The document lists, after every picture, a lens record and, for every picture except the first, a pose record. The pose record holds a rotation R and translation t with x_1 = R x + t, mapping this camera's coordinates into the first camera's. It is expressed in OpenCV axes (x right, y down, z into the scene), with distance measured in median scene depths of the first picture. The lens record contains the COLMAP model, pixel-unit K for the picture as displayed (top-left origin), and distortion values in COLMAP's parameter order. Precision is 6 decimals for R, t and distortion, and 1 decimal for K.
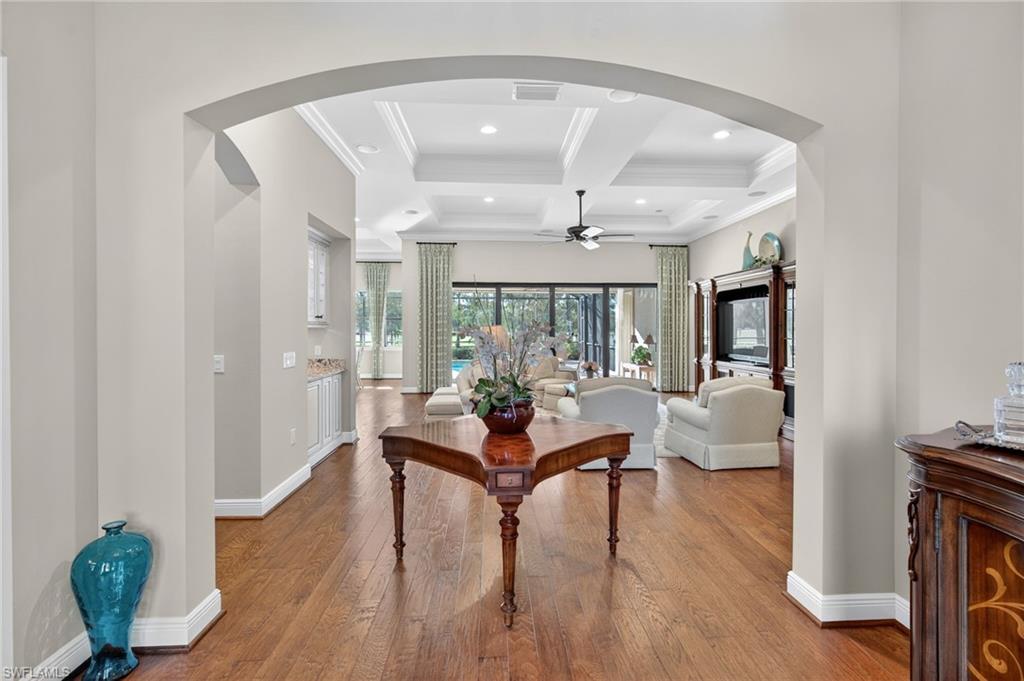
lens RADIAL K [[457.2, 0, 511.2], [0, 457.2, 325.9], [0, 0, 1]] dist [-0.000630, -0.000261]
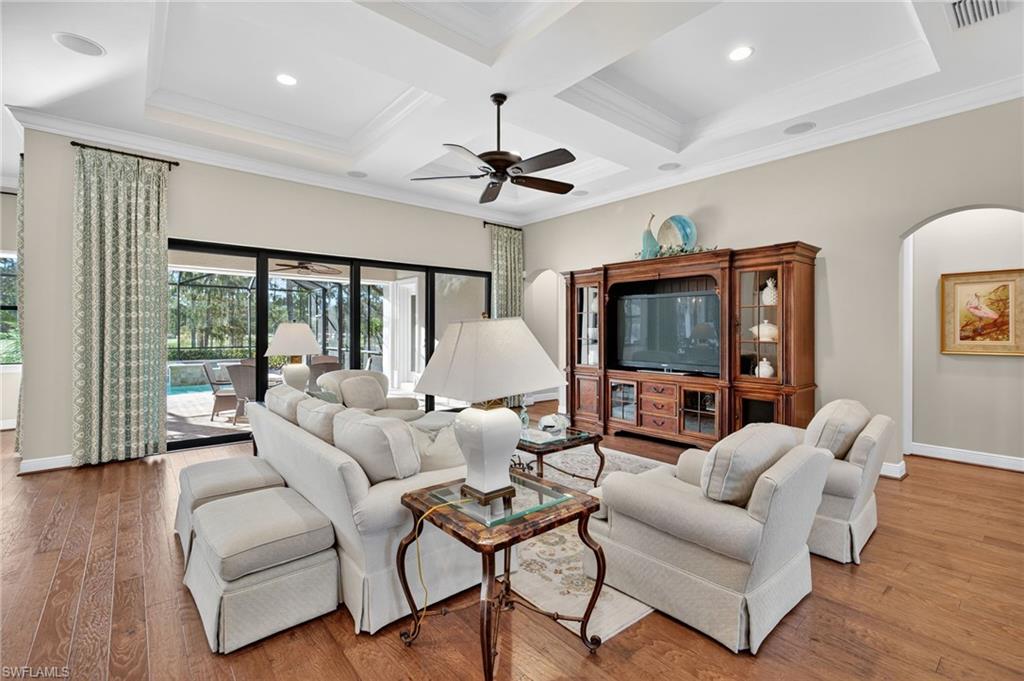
lens RADIAL K [[457.2, 0, 511.2], [0, 457.2, 325.9], [0, 0, 1]] dist [-0.000630, -0.000261]
pose [[0.795196, 0.007334, 0.606308, -0.132822], [-0.005993, 0.999973, -0.004235, 0.003150], [-0.606323, -0.000267, 0.795219, 0.362092]]
